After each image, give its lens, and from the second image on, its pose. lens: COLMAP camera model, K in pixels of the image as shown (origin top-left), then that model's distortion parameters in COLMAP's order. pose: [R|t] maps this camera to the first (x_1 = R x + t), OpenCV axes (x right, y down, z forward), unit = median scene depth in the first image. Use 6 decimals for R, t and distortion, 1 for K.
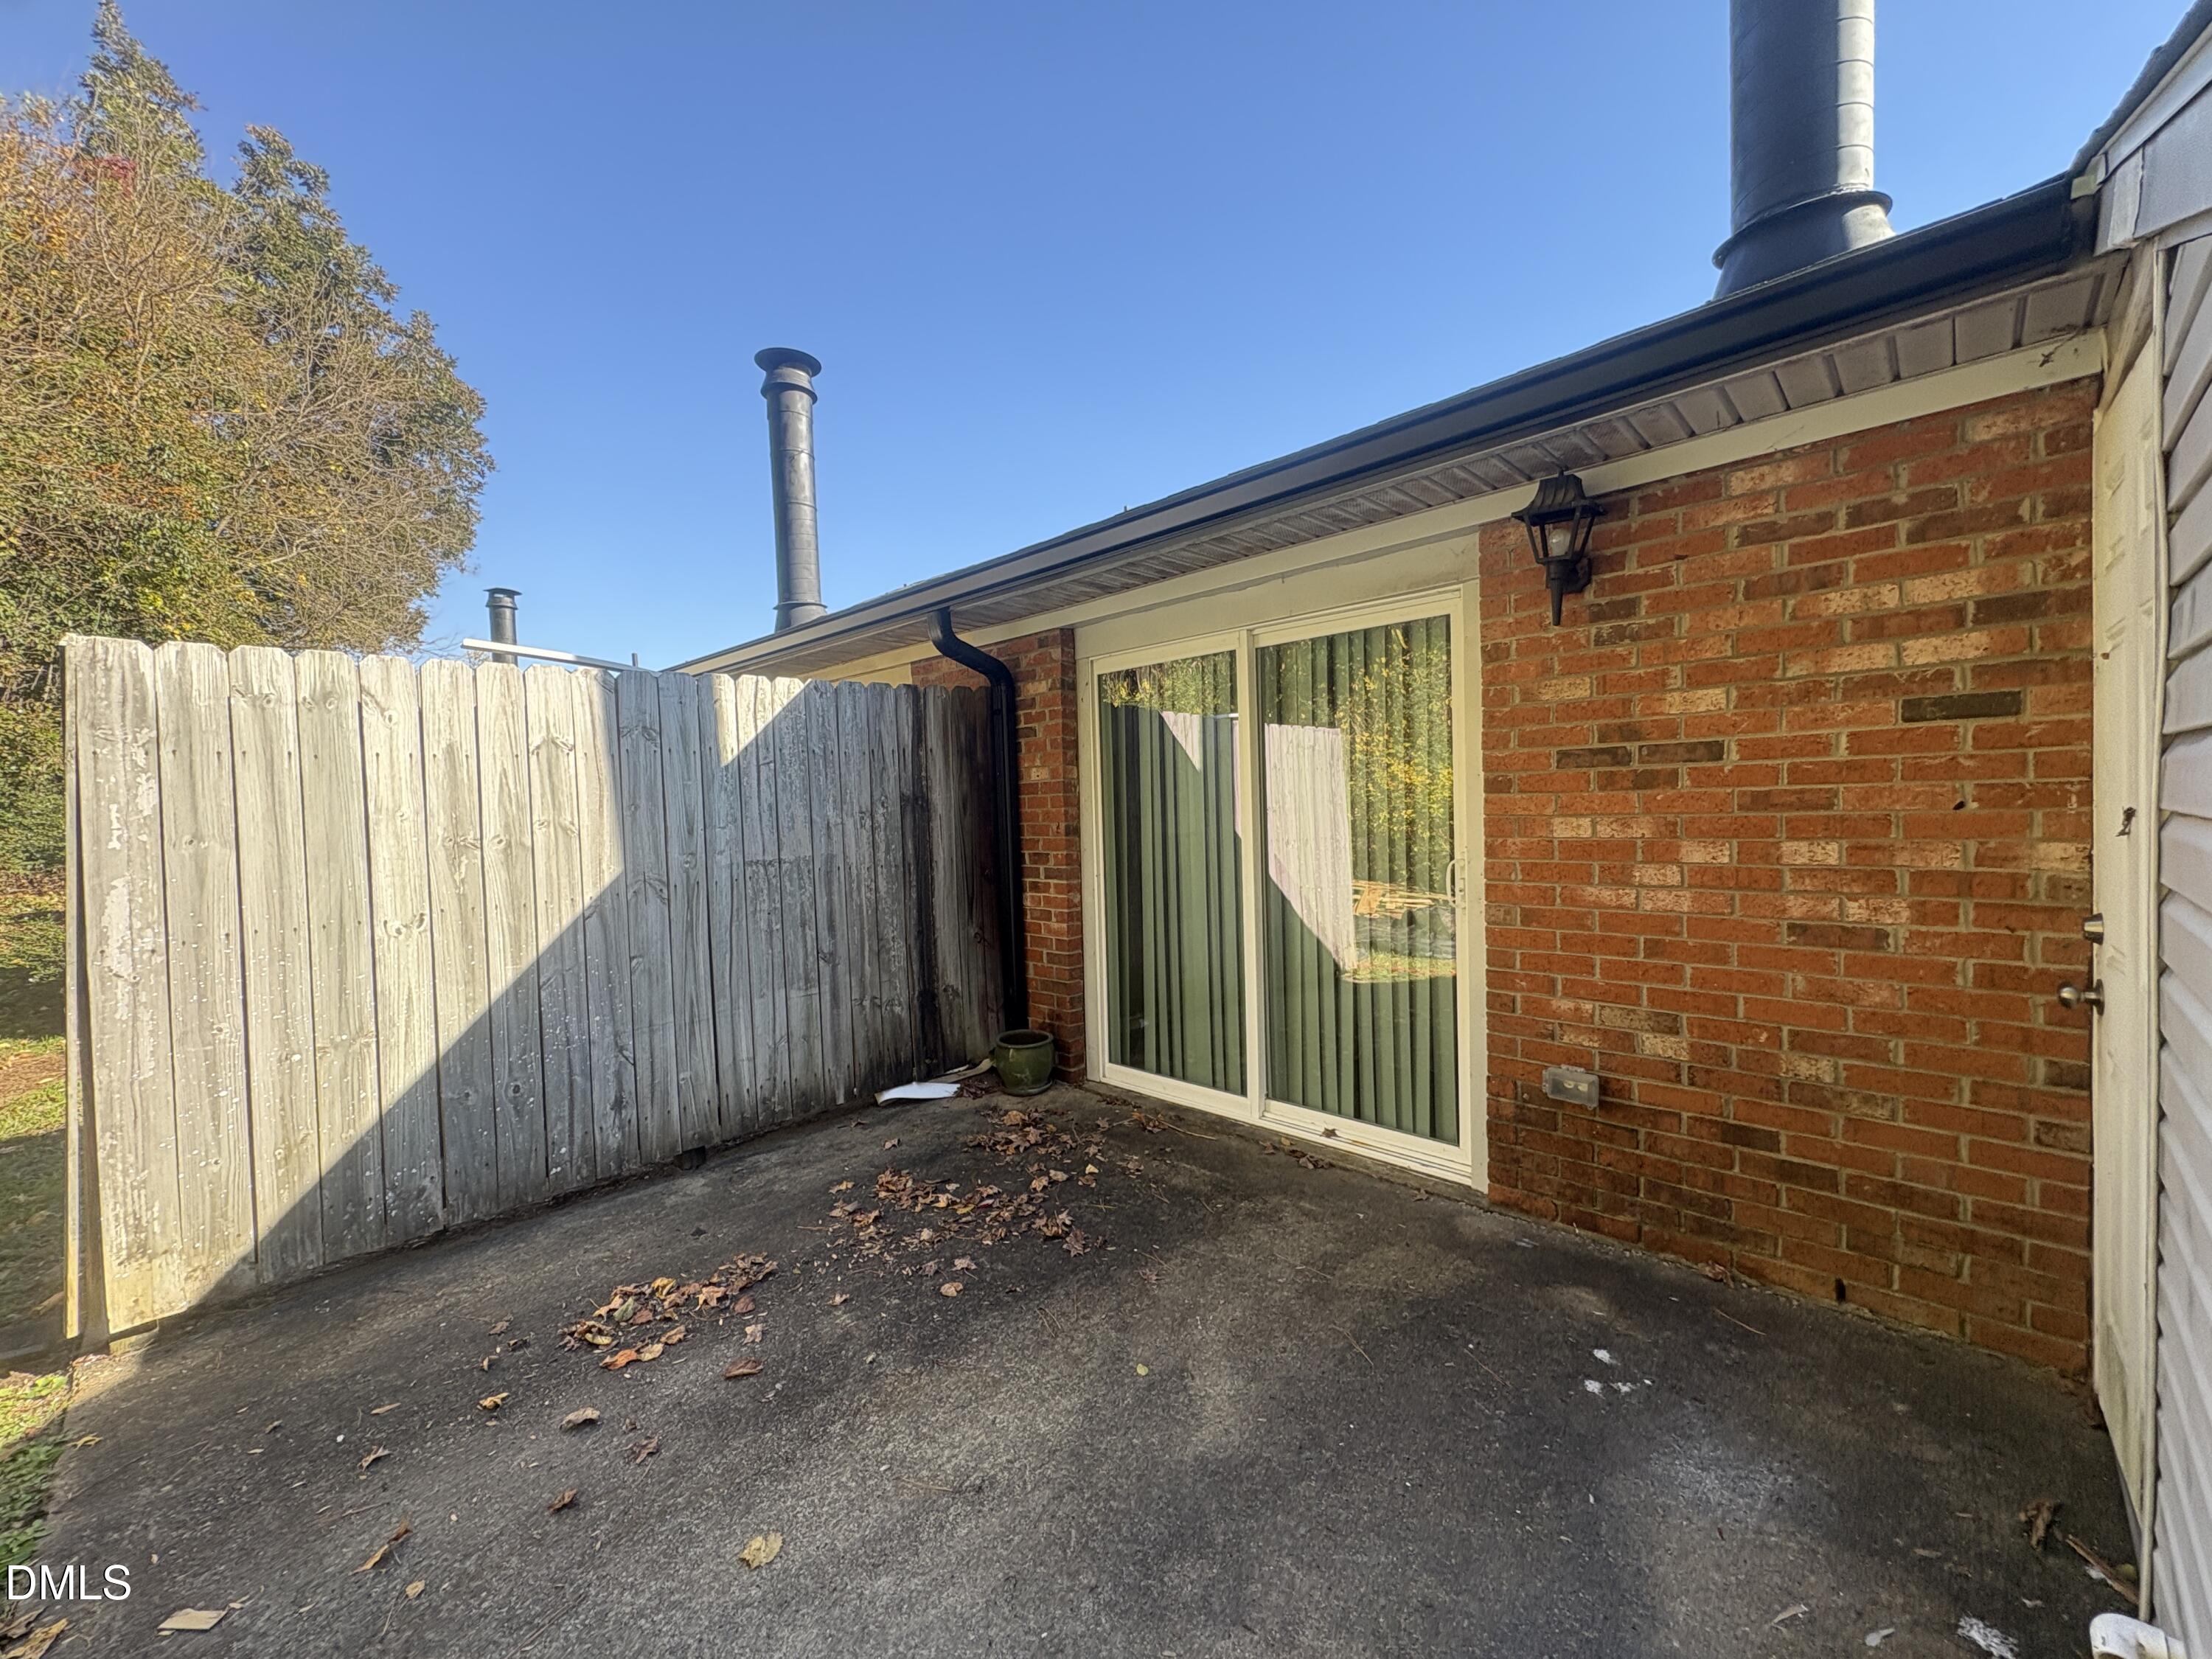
lens RADIAL K [[885.8, 0, 1105.2], [0, 885.8, 821.6], [0, 0, 1]] dist [0.000709, 0.000017]
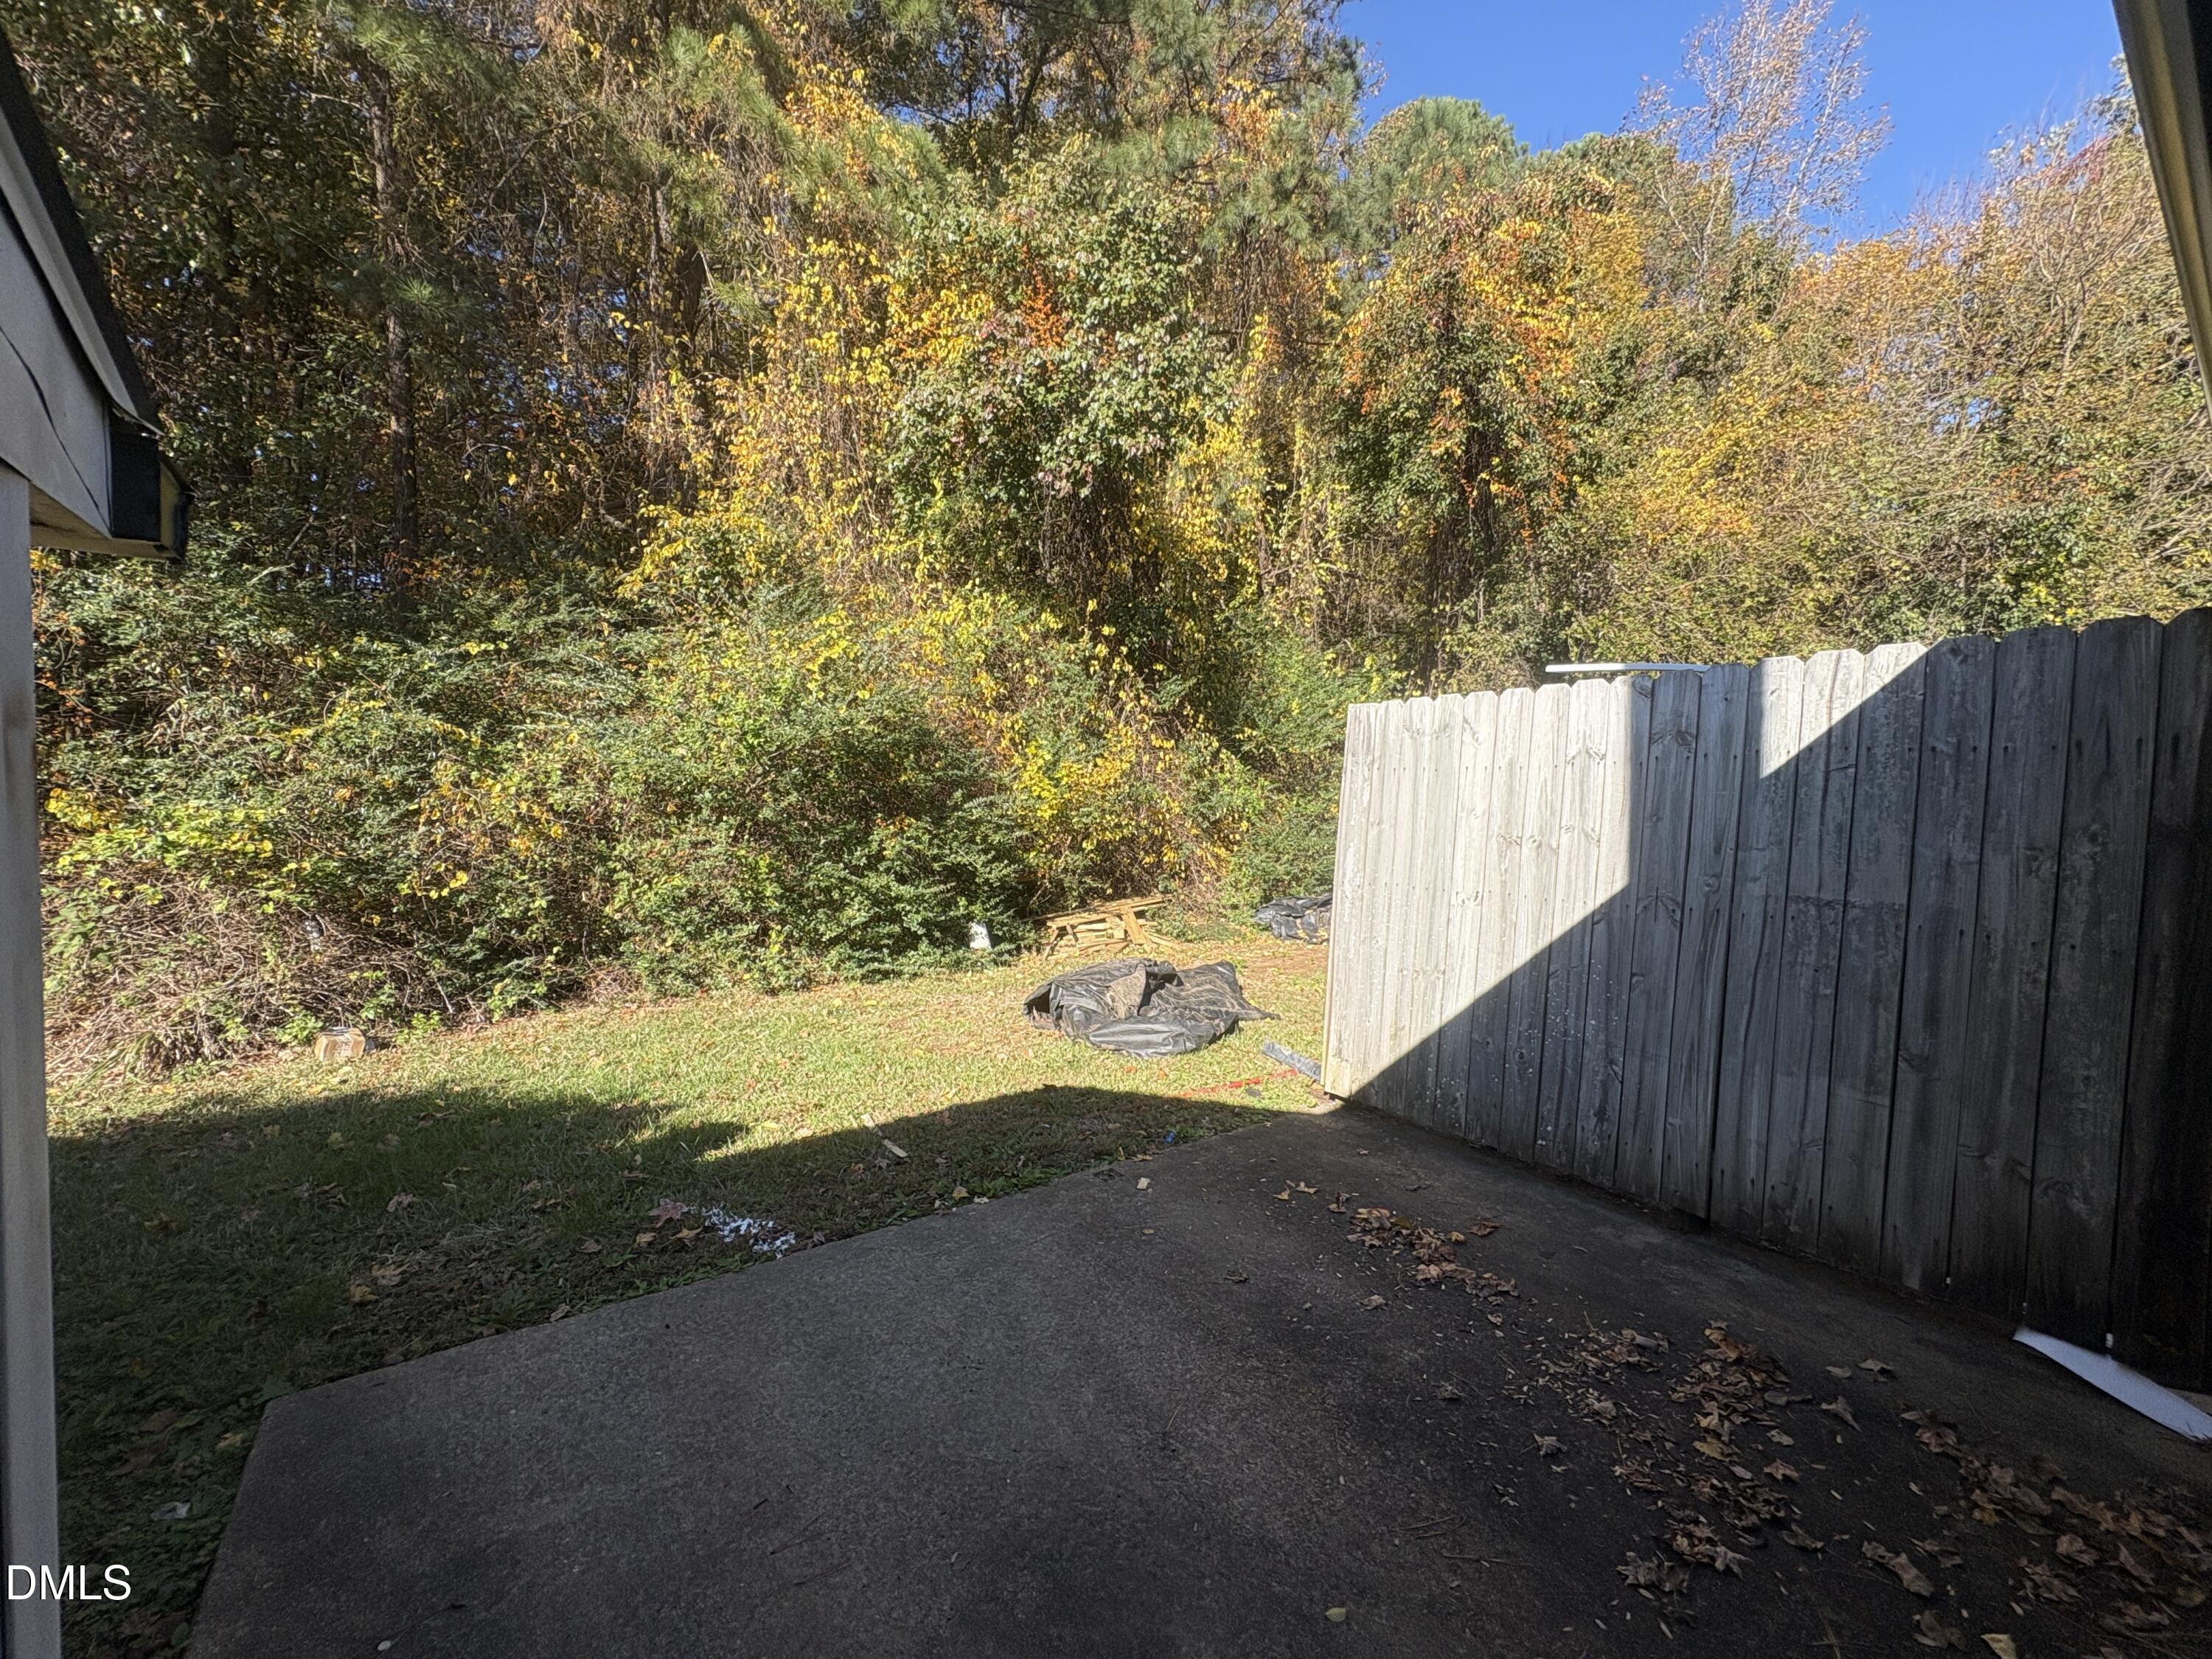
lens RADIAL K [[885.8, 0, 1105.2], [0, 885.8, 821.6], [0, 0, 1]] dist [0.000709, 0.000017]
pose [[-0.173136, 0.056996, -0.983247, 0.462791], [-0.040605, 0.997062, 0.064947, -0.046402], [0.984060, 0.051169, -0.170313, 0.548374]]
